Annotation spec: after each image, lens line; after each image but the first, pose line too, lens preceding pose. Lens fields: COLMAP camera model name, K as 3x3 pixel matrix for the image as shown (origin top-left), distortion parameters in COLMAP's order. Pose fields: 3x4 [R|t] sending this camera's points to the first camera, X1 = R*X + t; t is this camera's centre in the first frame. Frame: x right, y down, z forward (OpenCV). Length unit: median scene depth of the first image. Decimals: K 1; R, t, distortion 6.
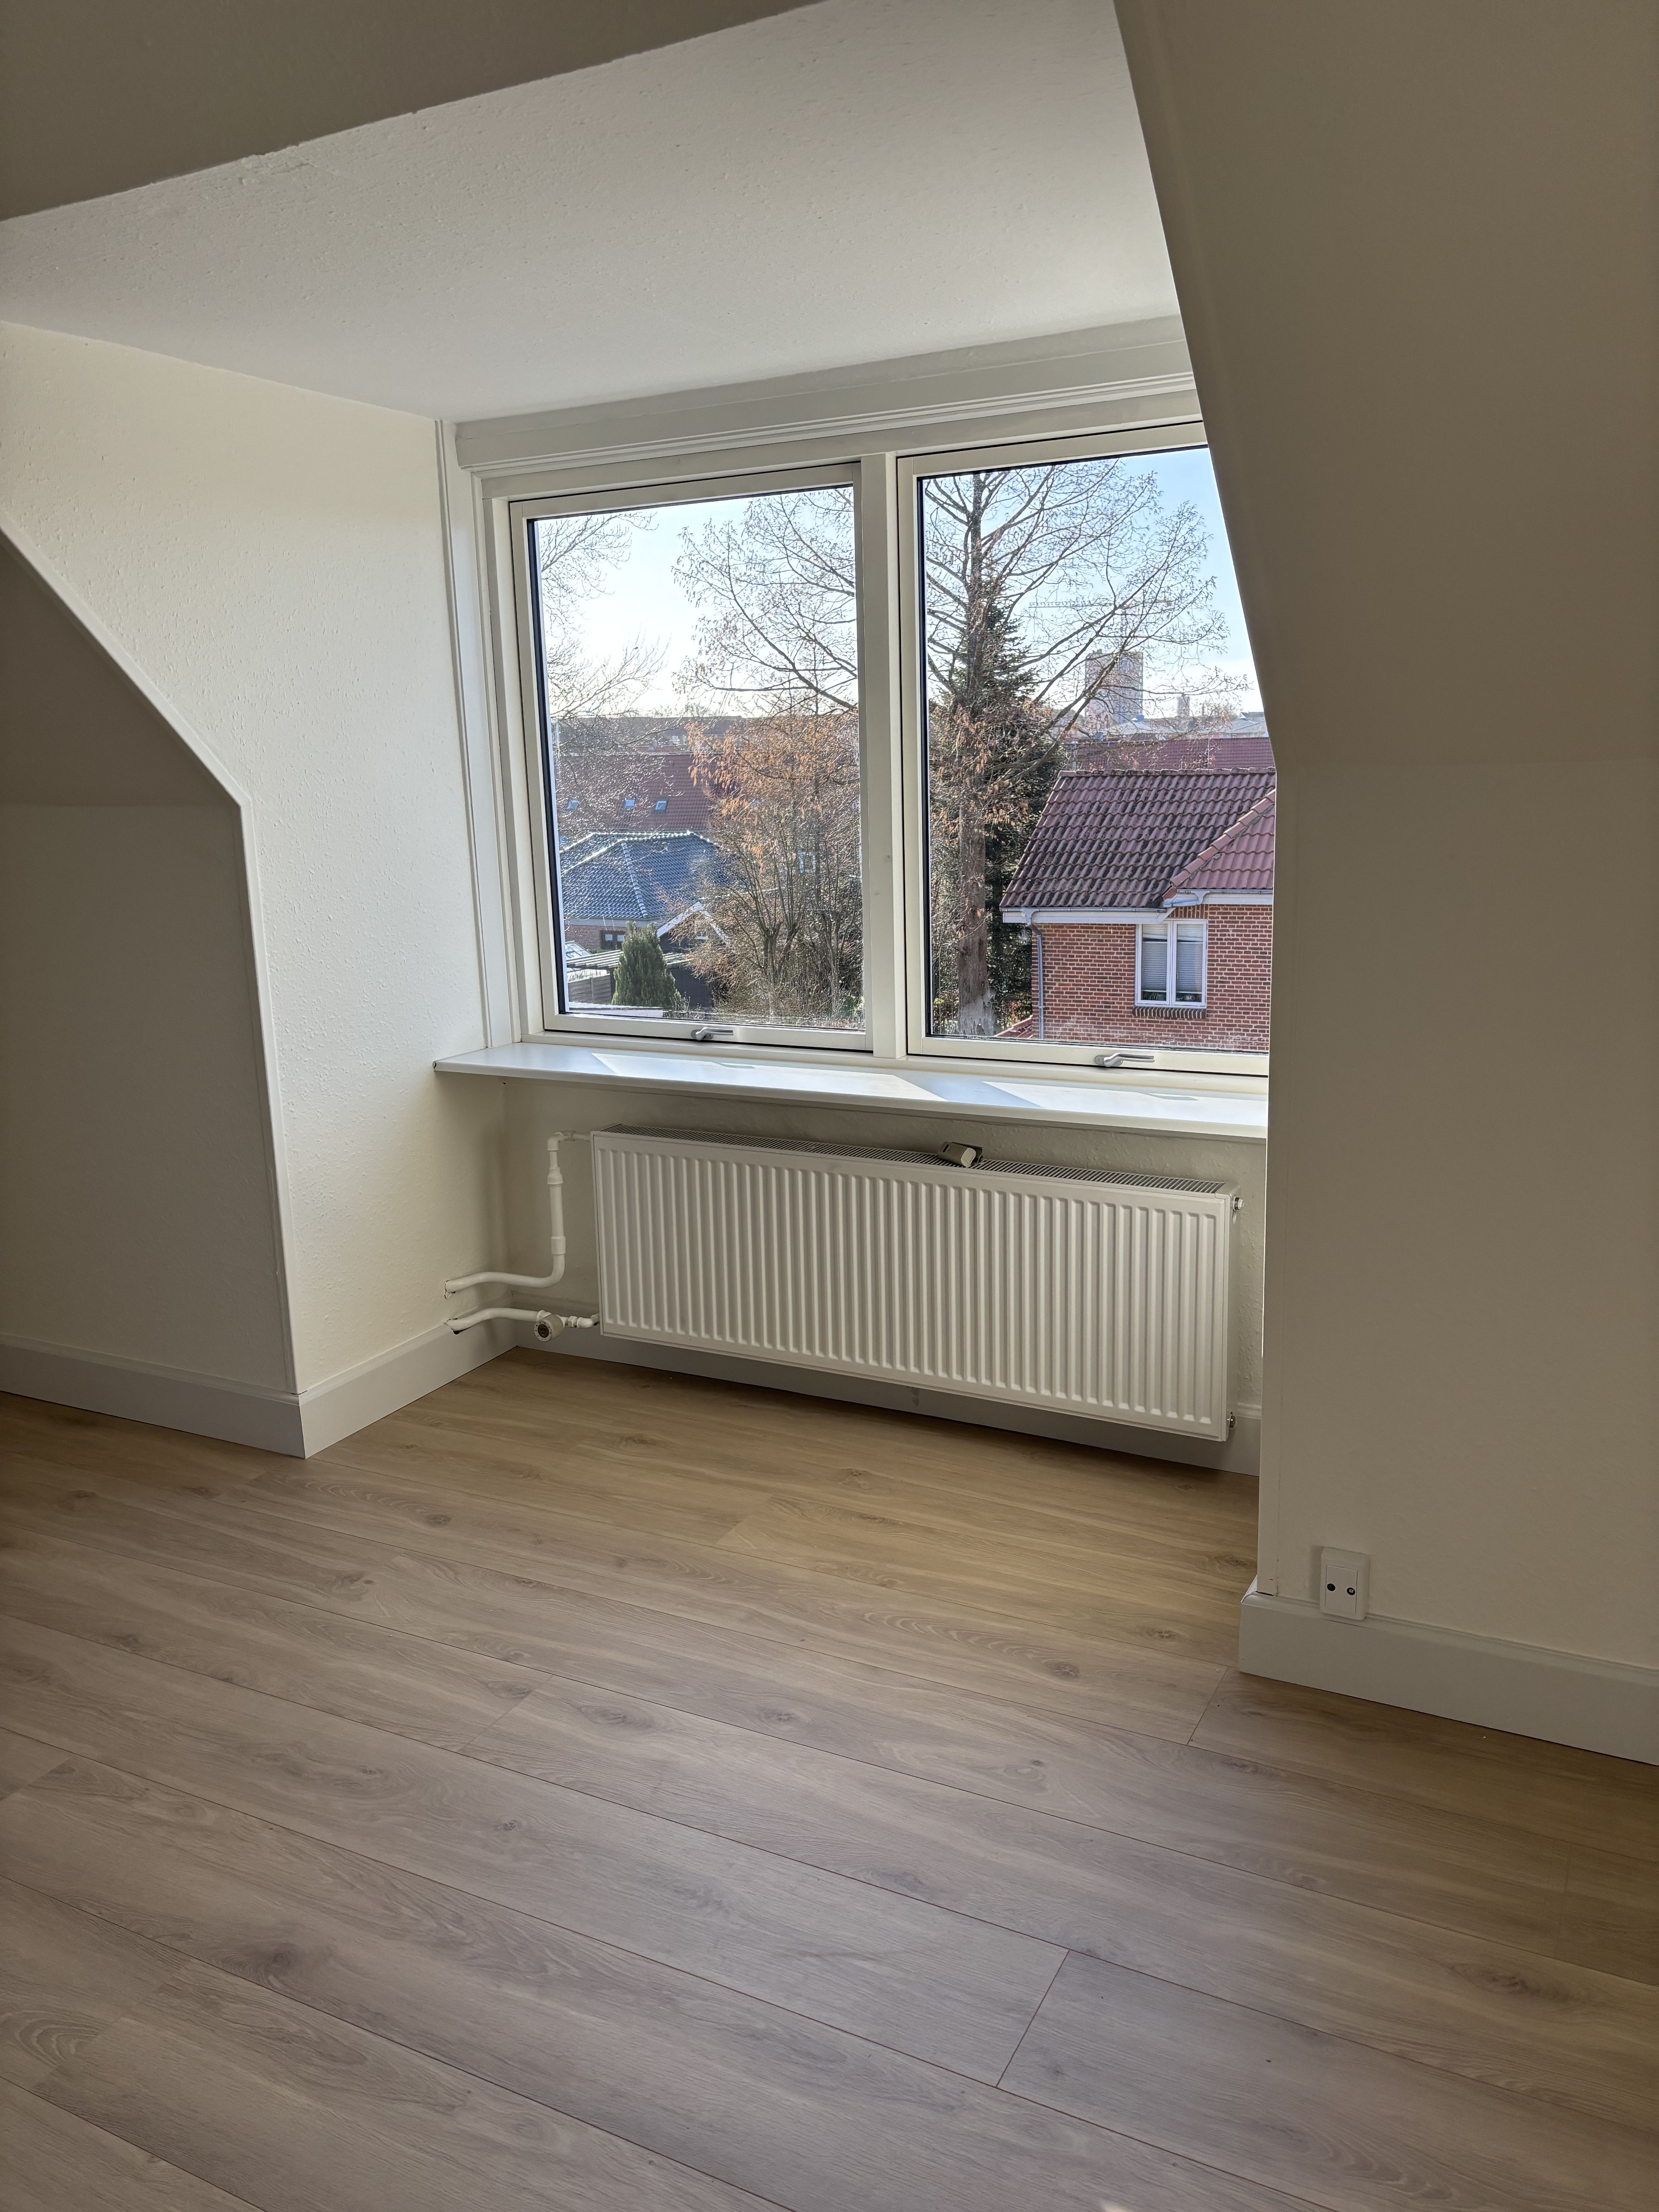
lens RADIAL K [[1667.9, 0, 829.8], [0, 1667.9, 1104.1], [0, 0, 1]] dist [0.007285, 0.004513]
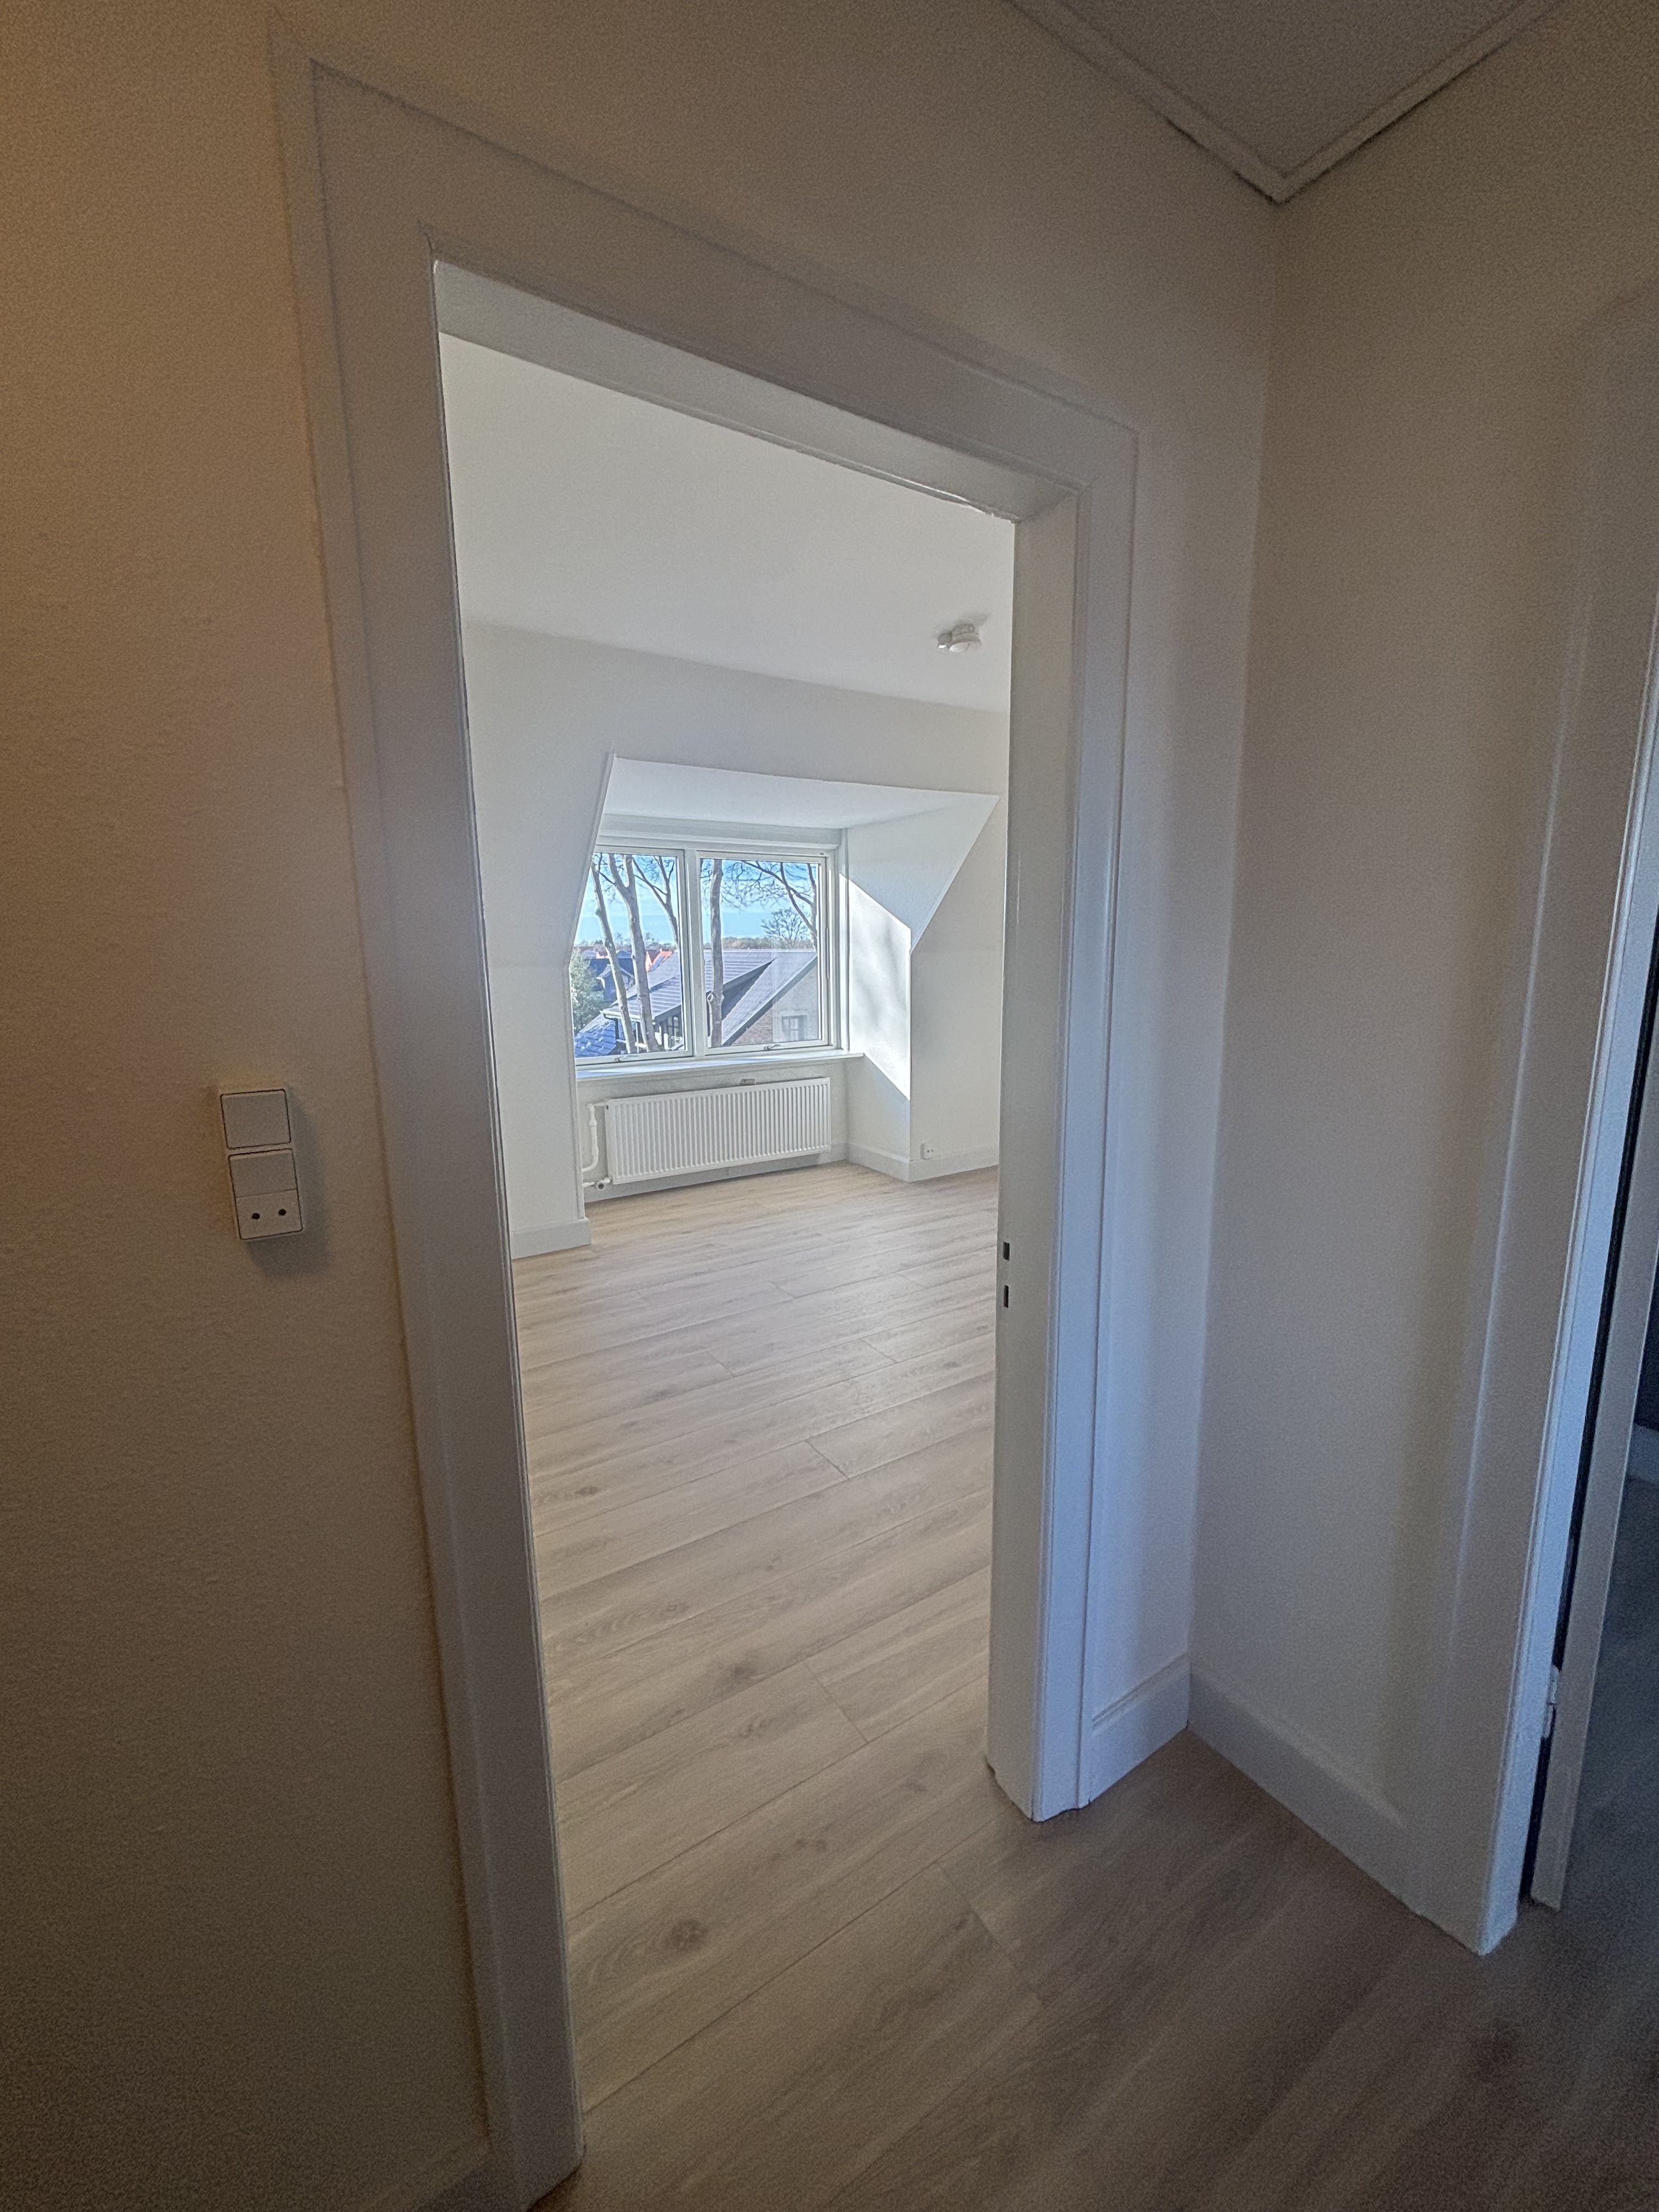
lens RADIAL K [[889.7, 0, 831.4], [0, 889.7, 1106.8], [0, 0, 1]] dist [0.000212, 0.000001]
pose [[0.491955, -0.132025, 0.860552, -1.398629], [0.180861, 0.982370, 0.047320, 0.030116], [-0.851627, 0.132361, 0.507160, 0.066399]]
